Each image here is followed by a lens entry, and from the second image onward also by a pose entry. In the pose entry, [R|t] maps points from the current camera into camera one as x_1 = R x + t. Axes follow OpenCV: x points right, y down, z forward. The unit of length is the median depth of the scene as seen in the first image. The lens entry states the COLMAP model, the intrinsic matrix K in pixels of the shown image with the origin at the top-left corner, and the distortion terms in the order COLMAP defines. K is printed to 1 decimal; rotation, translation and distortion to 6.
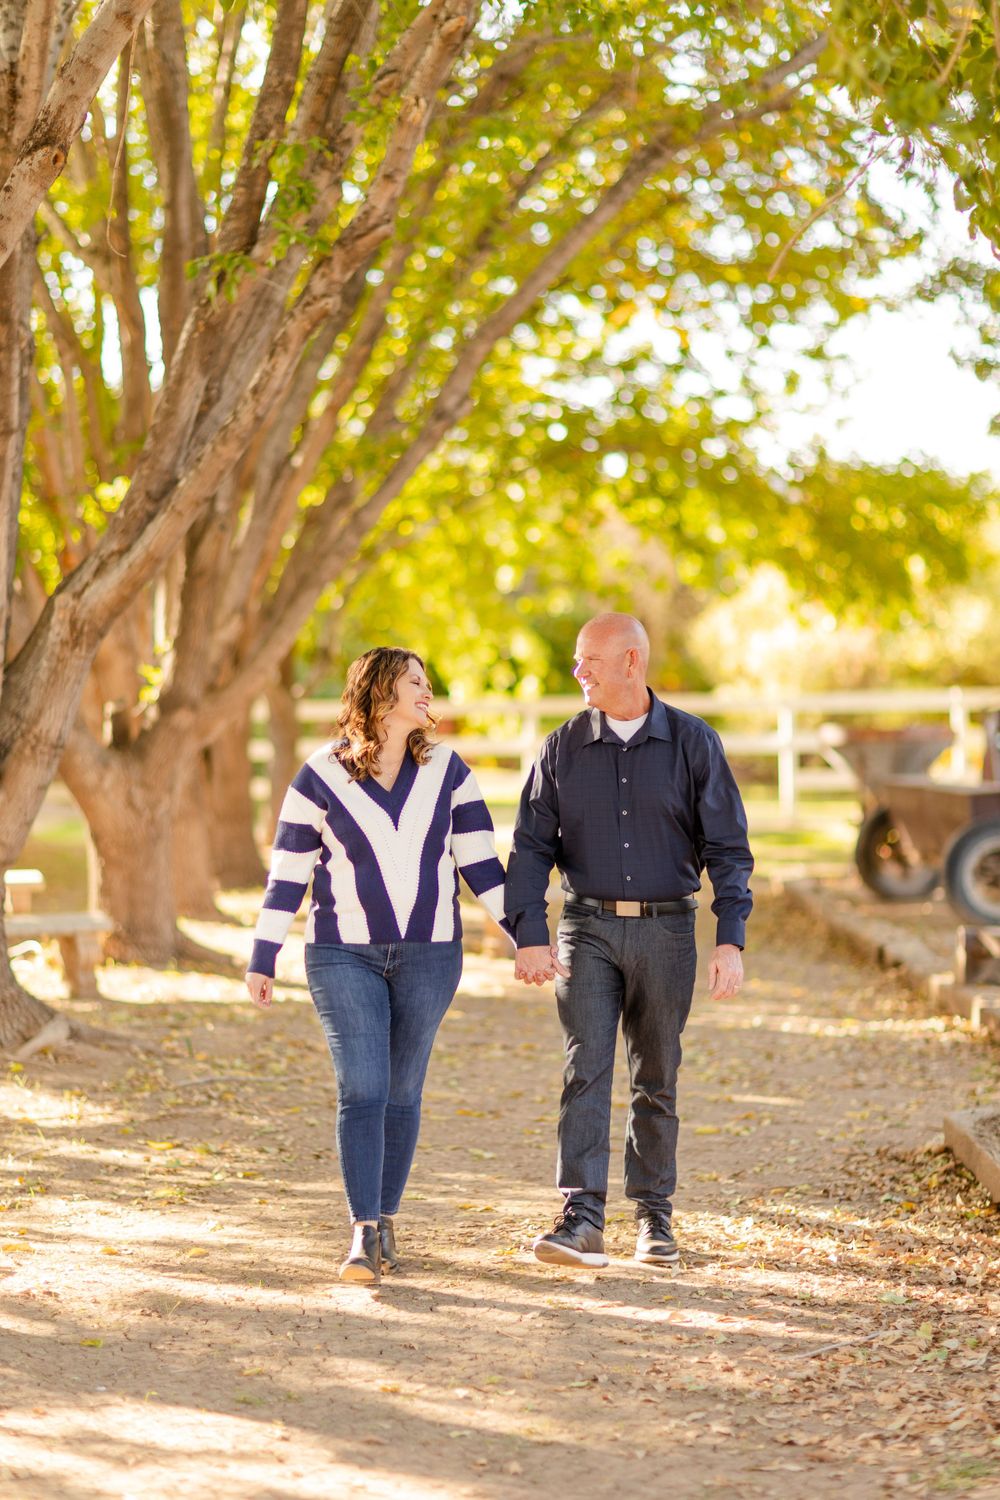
lens RADIAL K [[3397.9, 0, 500.0], [0, 3397.9, 750.0], [0, 0, 1]] dist [-0.030694, -0.170885]
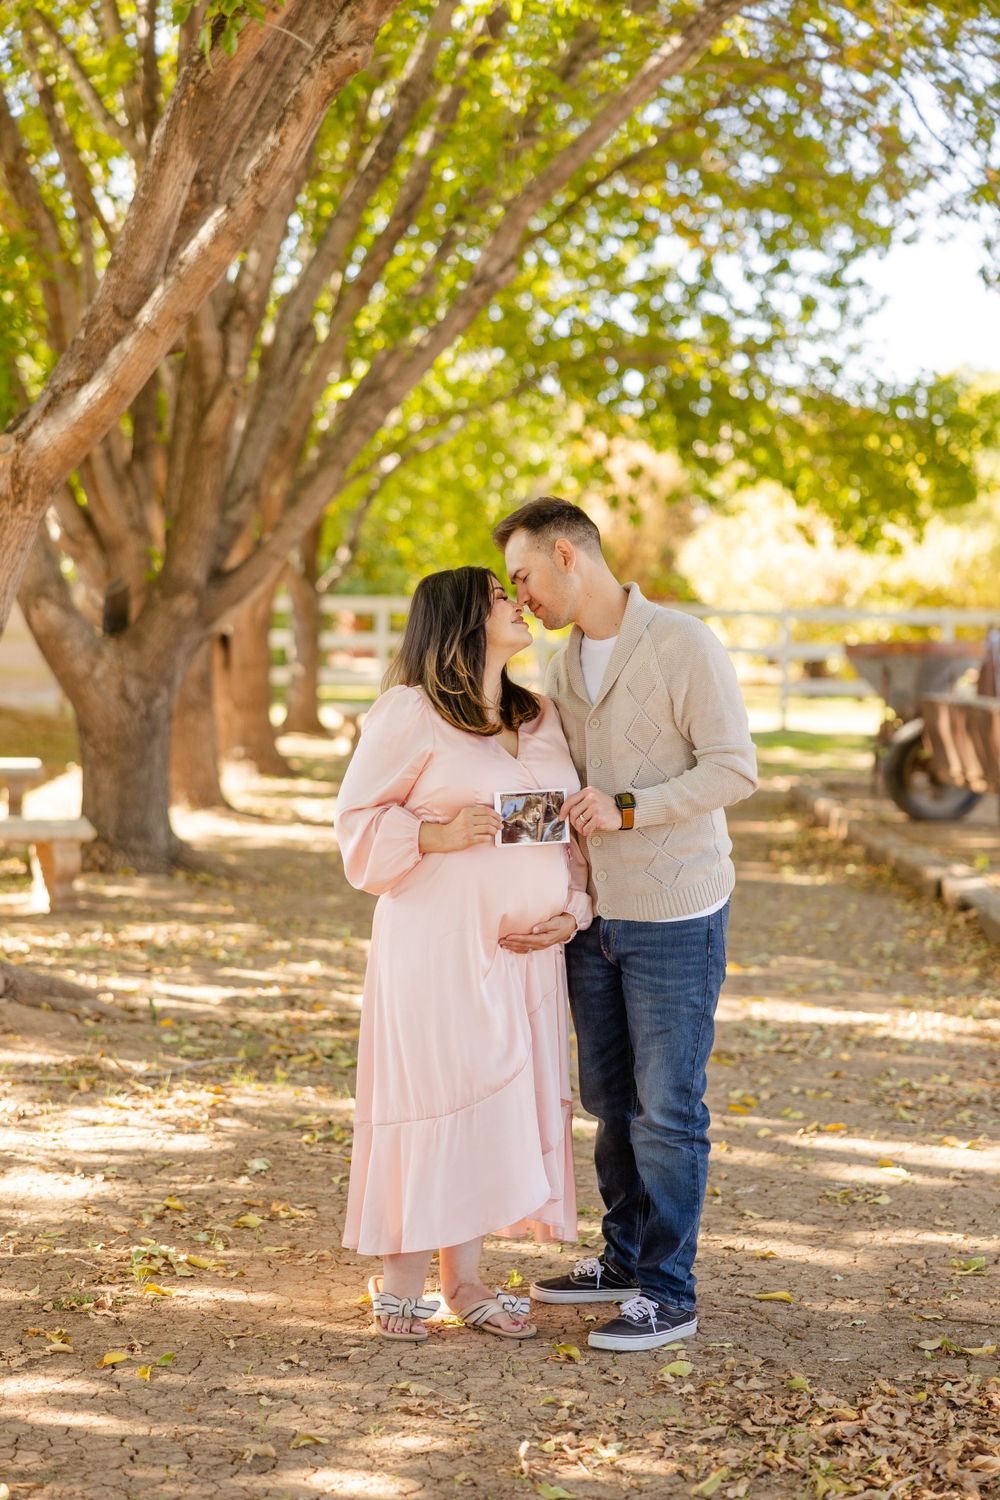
lens RADIAL K [[2927.5, 0, 499.0], [0, 2927.5, 818.2], [0, 0, 1]] dist [-0.033101, -0.043220]
pose [[0.999256, 0.038534, 0.001309, -0.005058], [-0.038545, 0.997567, 0.058092, -0.000594], [0.000933, -0.058099, 0.998310, 0.129440]]
